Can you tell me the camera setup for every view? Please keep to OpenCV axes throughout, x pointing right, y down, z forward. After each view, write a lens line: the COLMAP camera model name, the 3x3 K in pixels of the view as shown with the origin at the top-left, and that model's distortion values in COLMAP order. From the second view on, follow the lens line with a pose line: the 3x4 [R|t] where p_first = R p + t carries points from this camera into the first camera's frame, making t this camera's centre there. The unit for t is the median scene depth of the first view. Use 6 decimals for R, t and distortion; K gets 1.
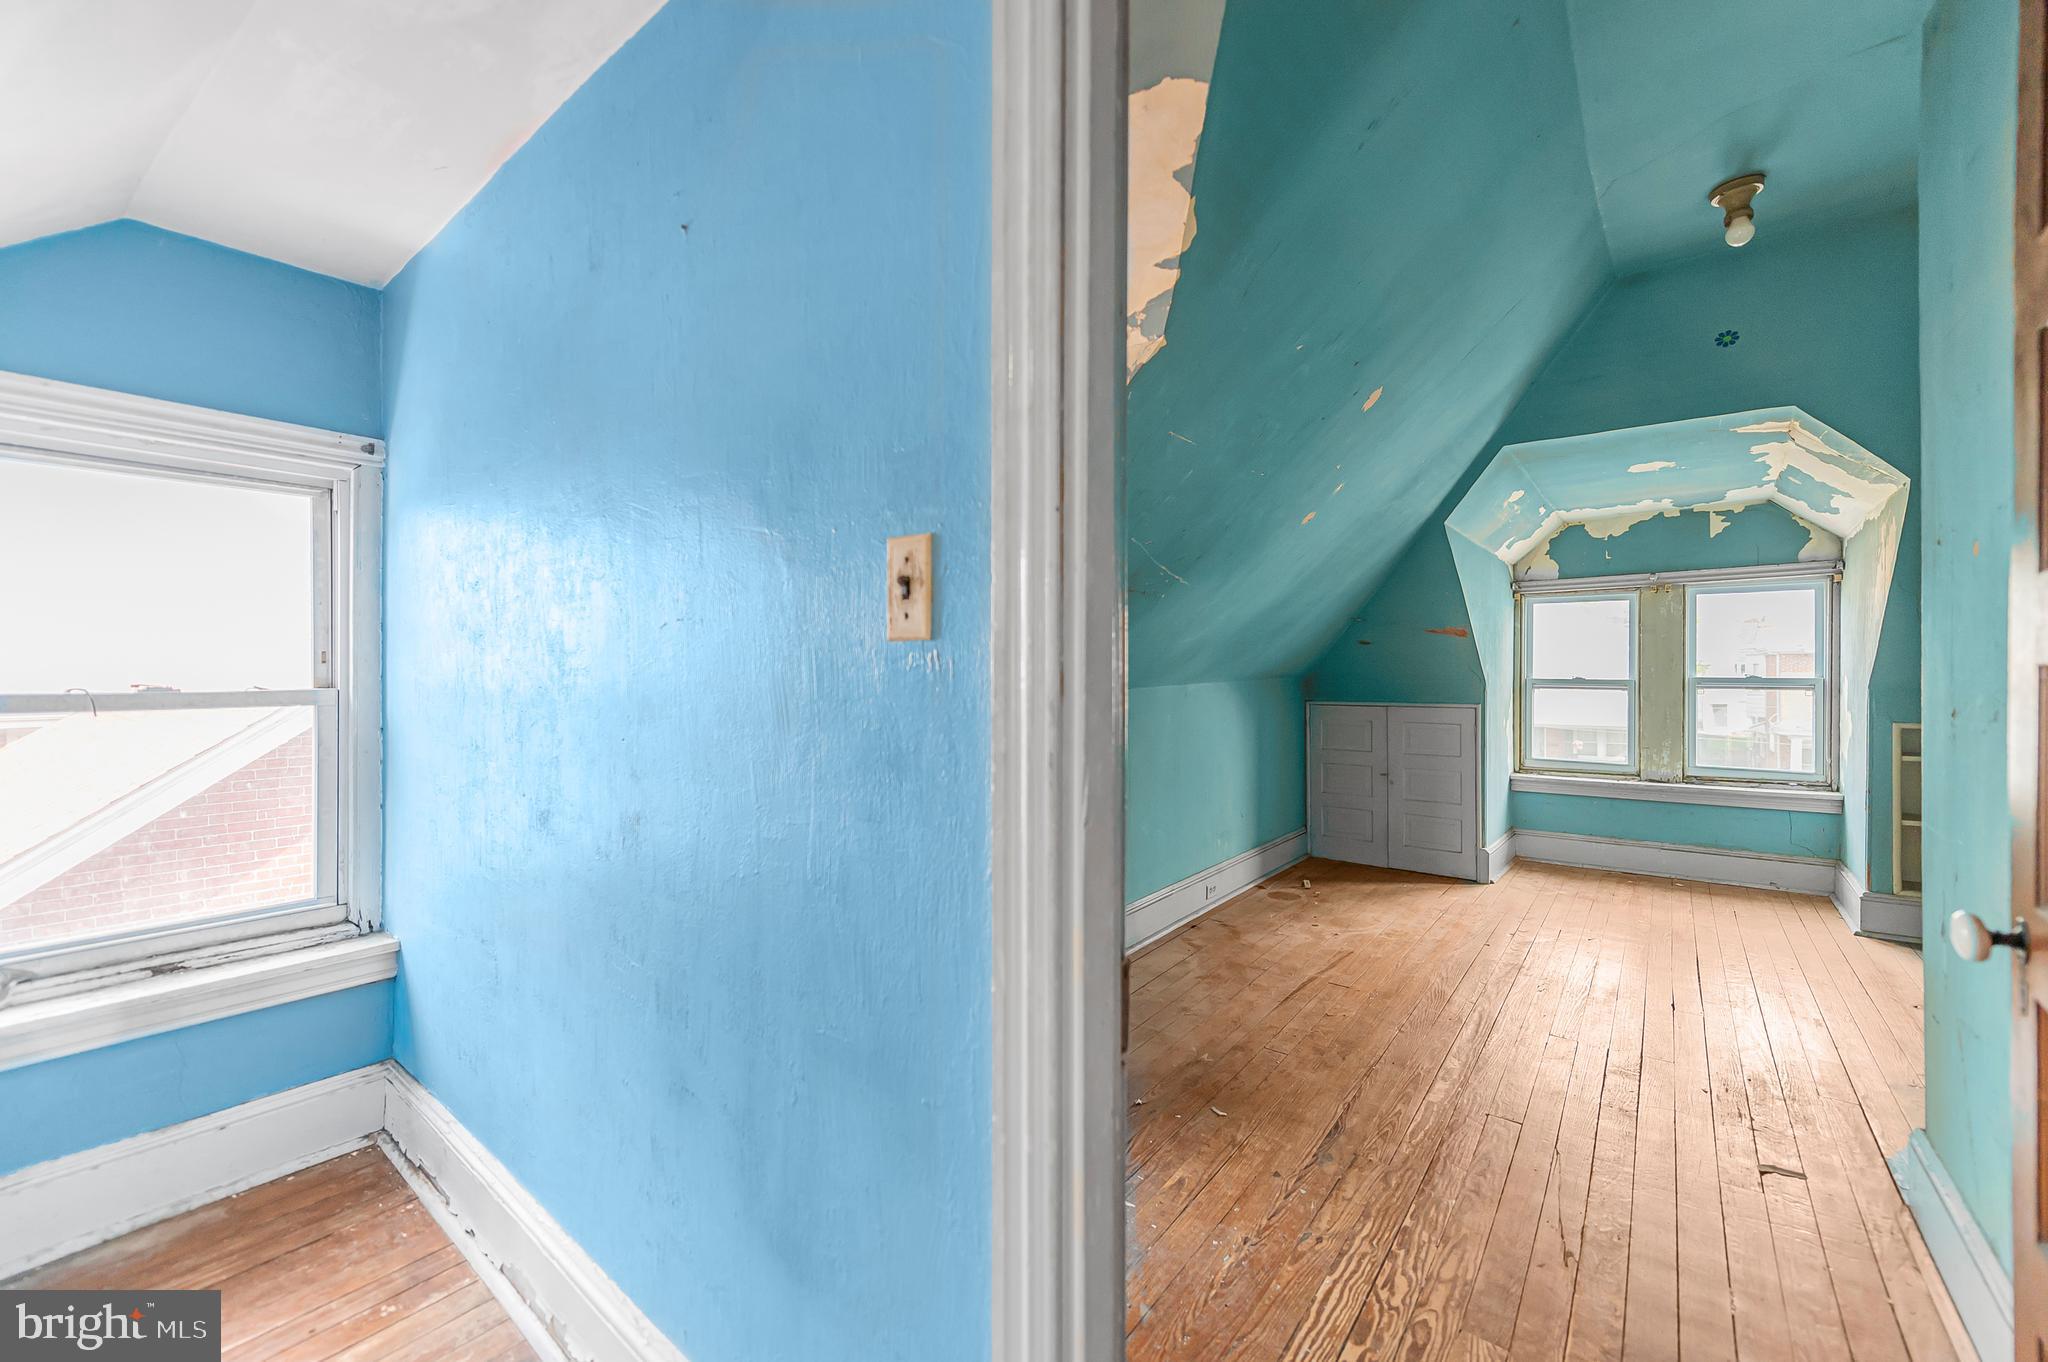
lens RADIAL K [[807.4, 0, 1030.8], [0, 807.4, 666.7], [0, 0, 1]] dist [0.017750, -0.005262]
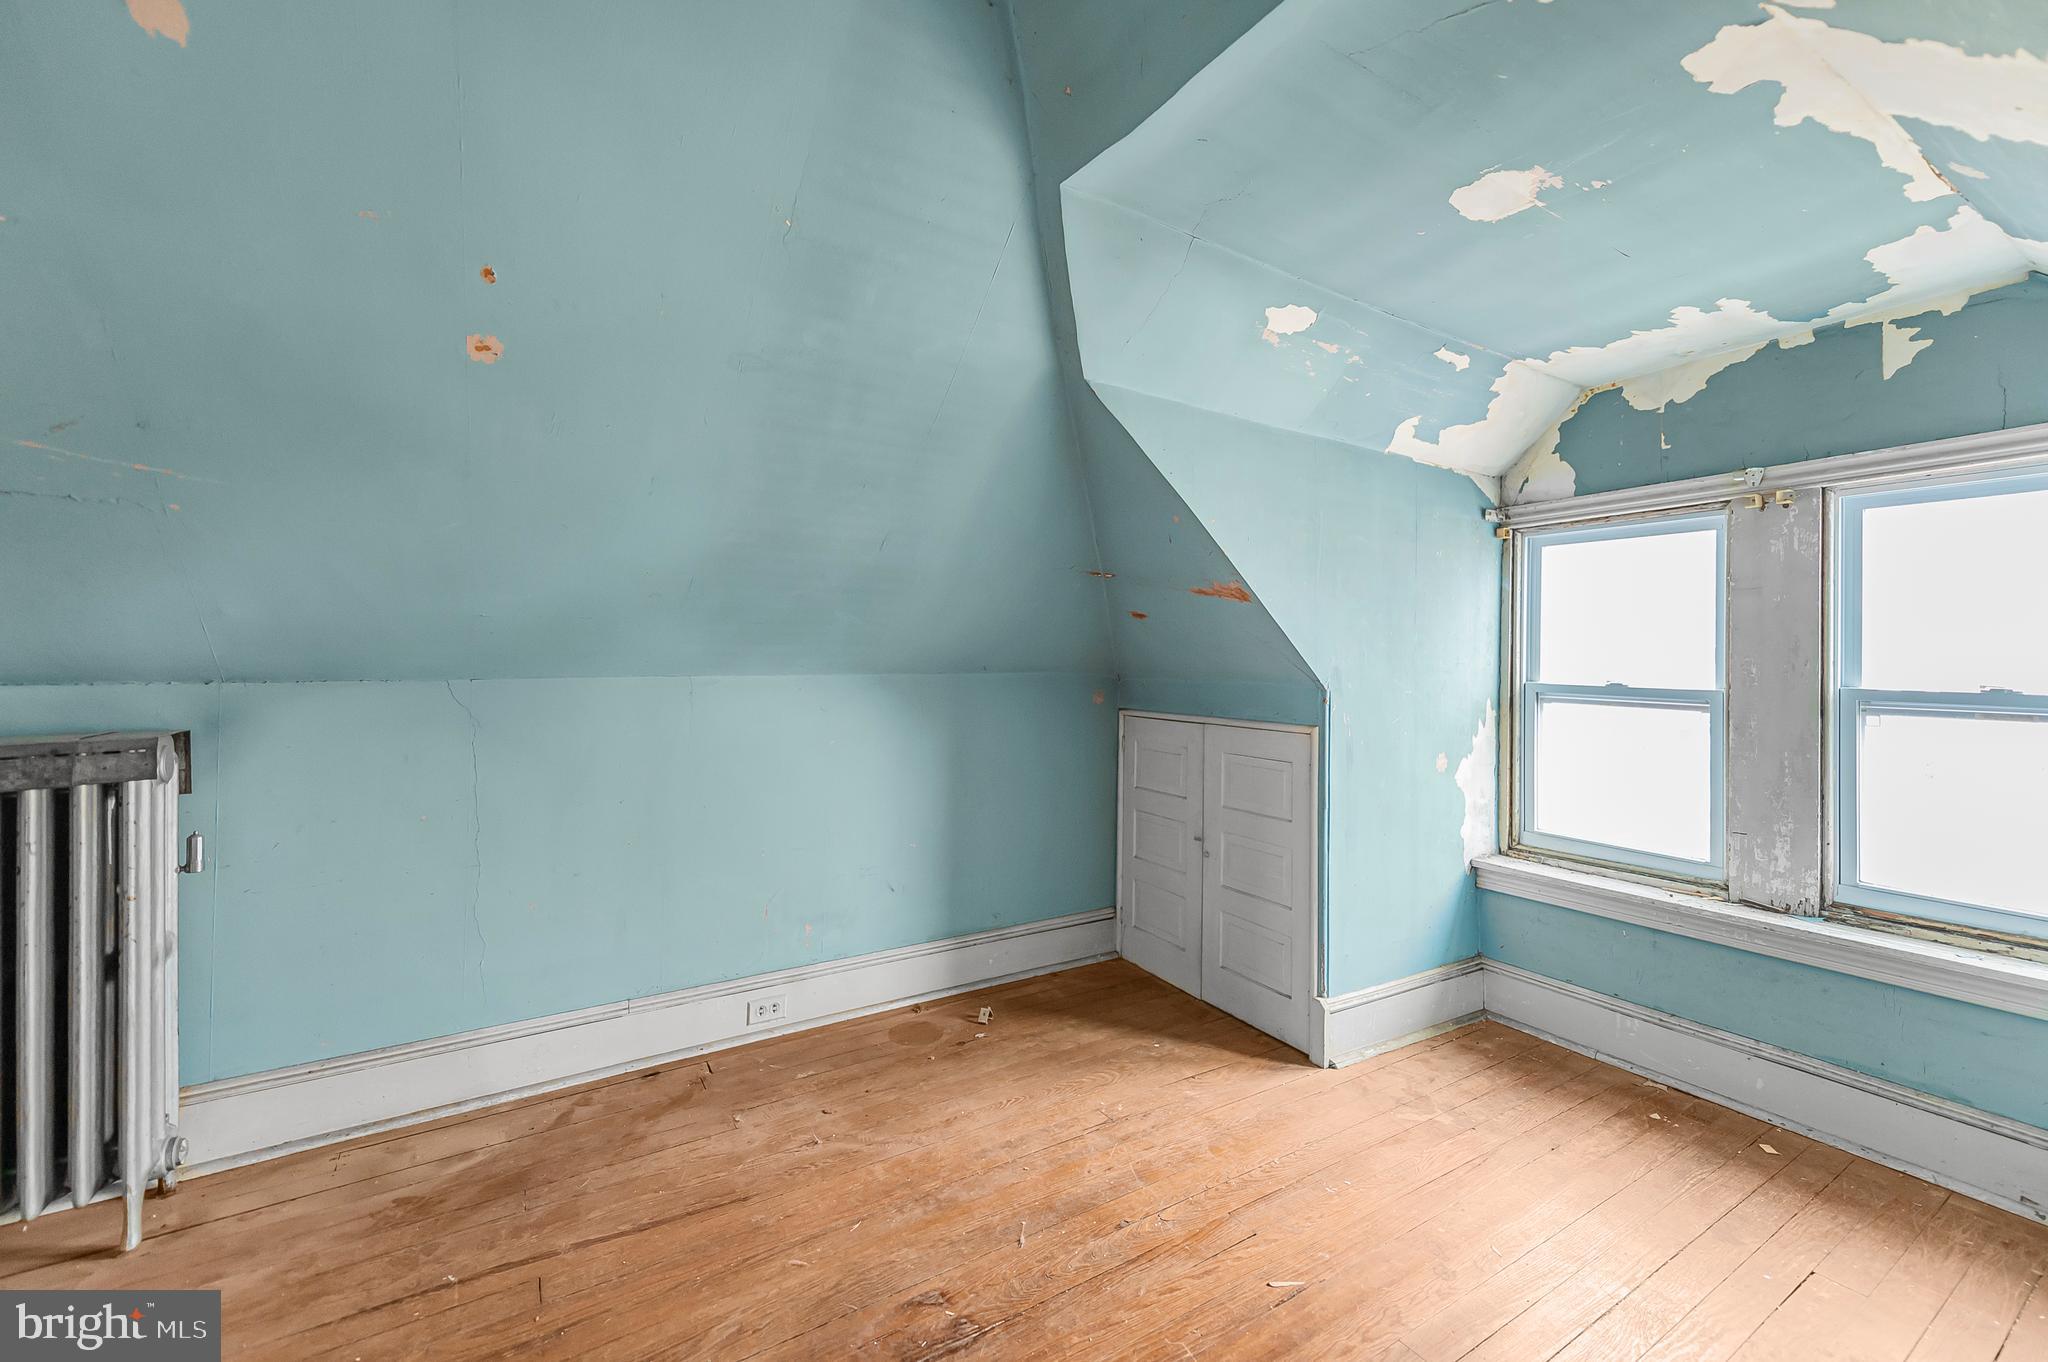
lens RADIAL K [[828.0, 0, 1017.2], [0, 828.0, 642.4], [0, 0, 1]] dist [0.017662, -0.005240]
pose [[0.941006, 0.010938, -0.338212, 0.532916], [-0.017109, 0.999737, -0.015268, 0.001858], [0.337956, 0.020153, 0.940946, 0.398894]]
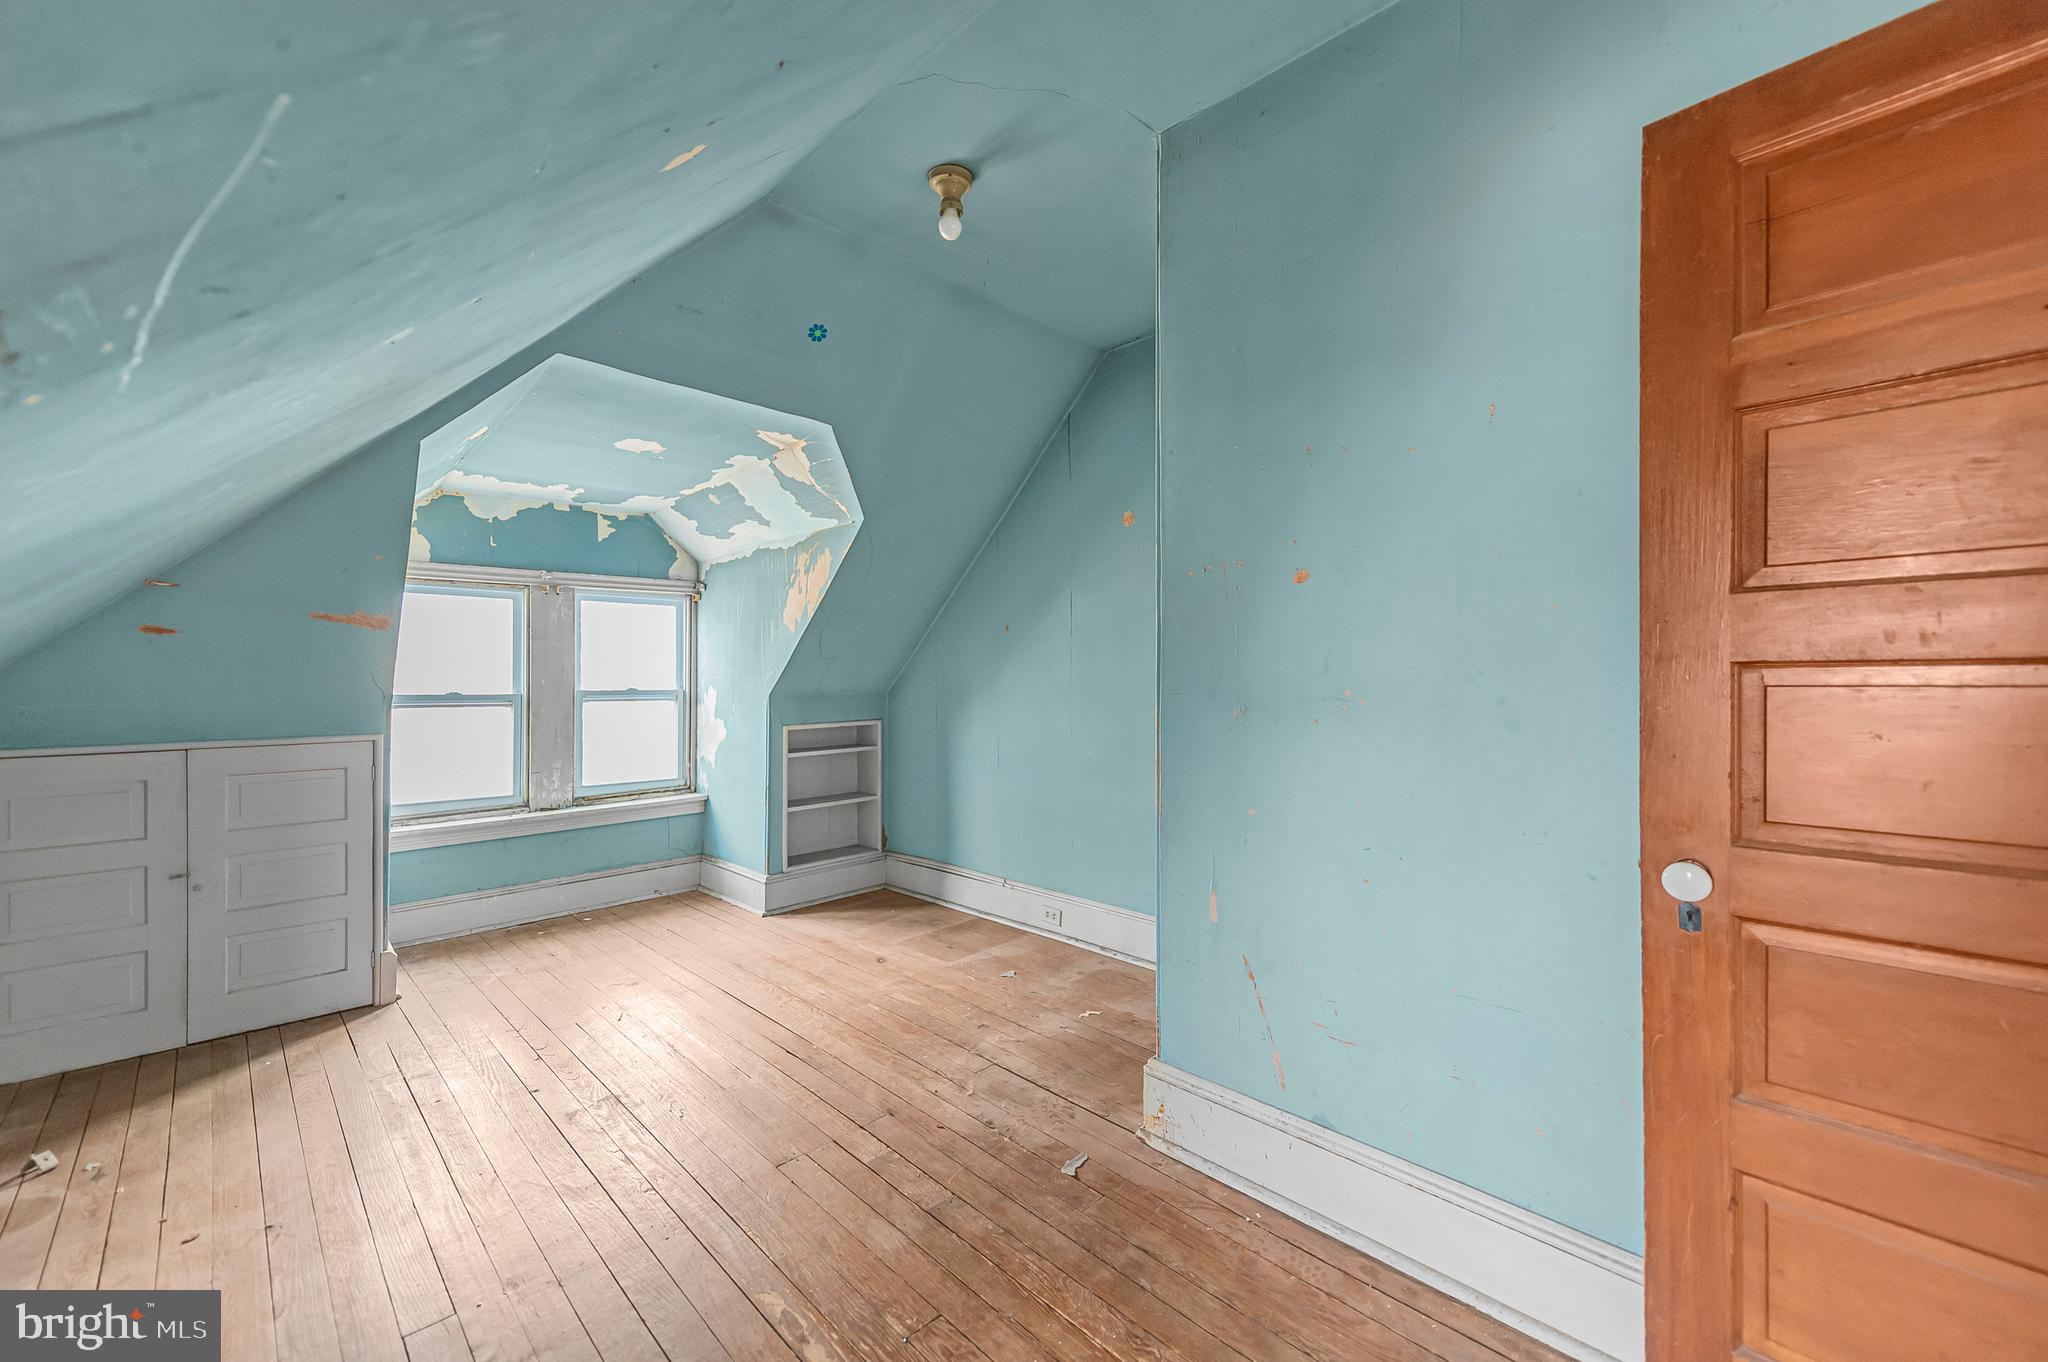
lens RADIAL K [[814.0, 0, 1033.2], [0, 814.0, 683.9], [0, 0, 1]] dist [0.023134, -0.005798]
pose [[0.123782, -0.001661, 0.992308, -0.042710], [0.002080, 0.999997, 0.001414, 0.005863], [-0.992307, 0.001889, 0.123785, 0.378635]]
